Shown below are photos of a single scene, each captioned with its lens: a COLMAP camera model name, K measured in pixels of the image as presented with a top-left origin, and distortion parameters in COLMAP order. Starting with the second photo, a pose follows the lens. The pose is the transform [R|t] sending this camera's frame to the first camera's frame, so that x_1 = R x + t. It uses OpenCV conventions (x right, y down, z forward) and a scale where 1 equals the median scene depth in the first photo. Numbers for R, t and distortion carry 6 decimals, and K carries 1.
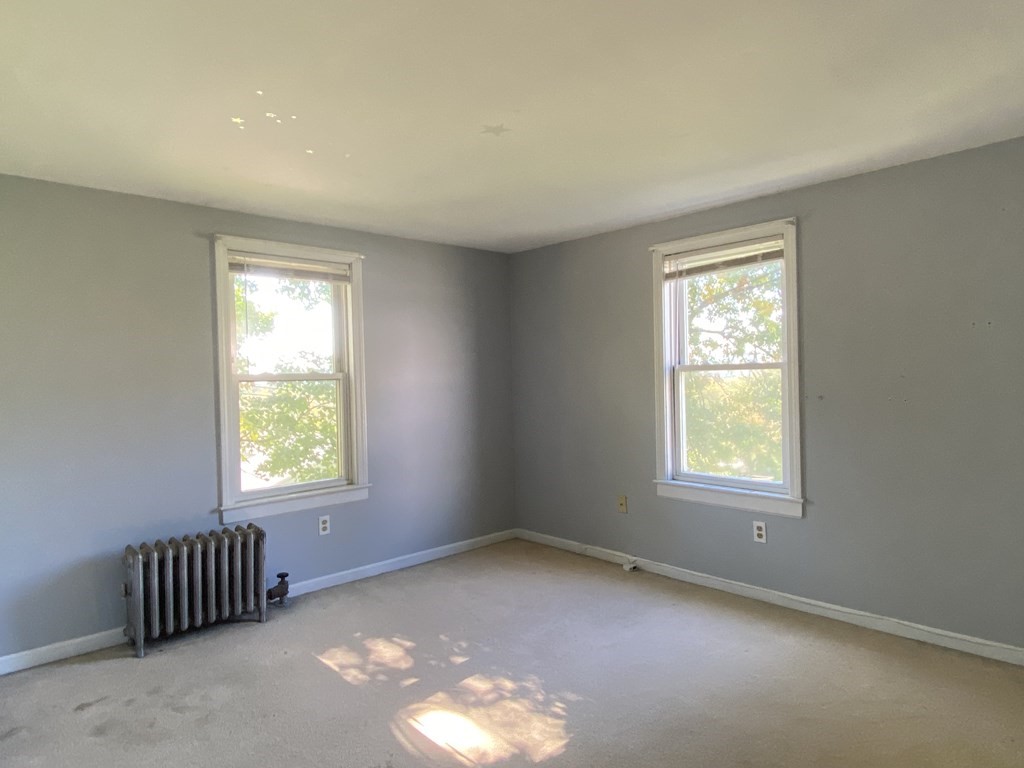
lens RADIAL K [[640.4, 0, 505.4], [0, 640.4, 385.7], [0, 0, 1]] dist [0.030091, -0.029811]
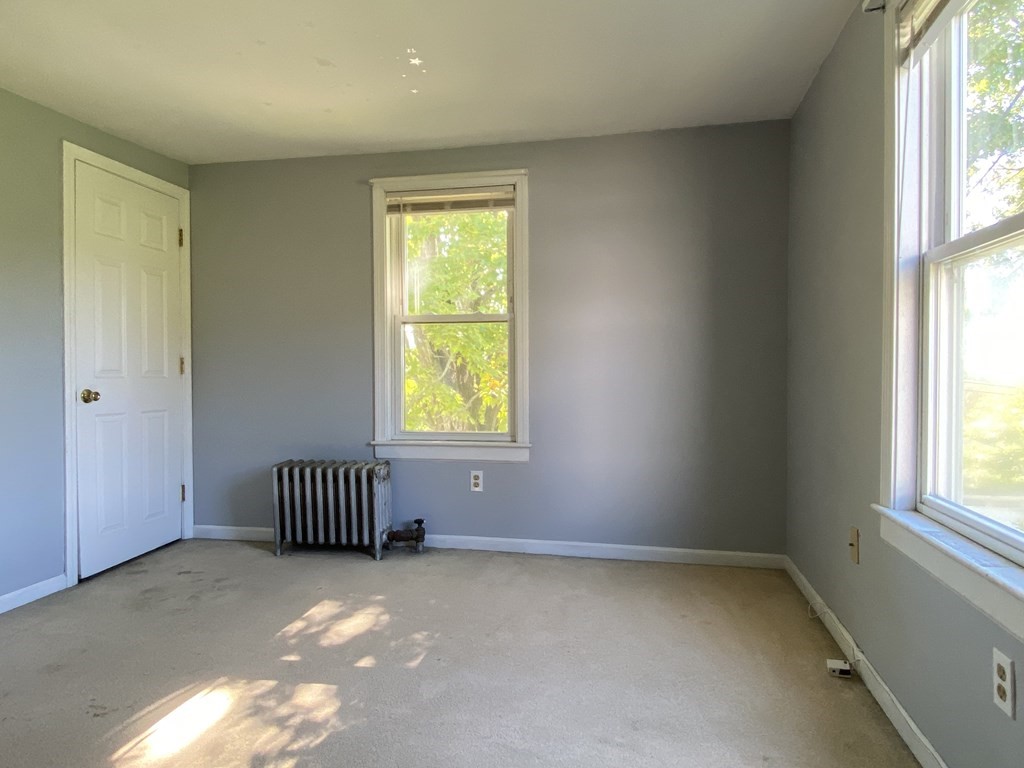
lens RADIAL K [[640.4, 0, 508.3], [0, 640.4, 377.7], [0, 0, 1]] dist [0.030091, -0.029811]
pose [[0.590500, 0.036610, -0.806206, 0.506580], [-0.024864, 0.999322, 0.027167, 0.050020], [0.806654, 0.004003, 0.591010, 0.545603]]
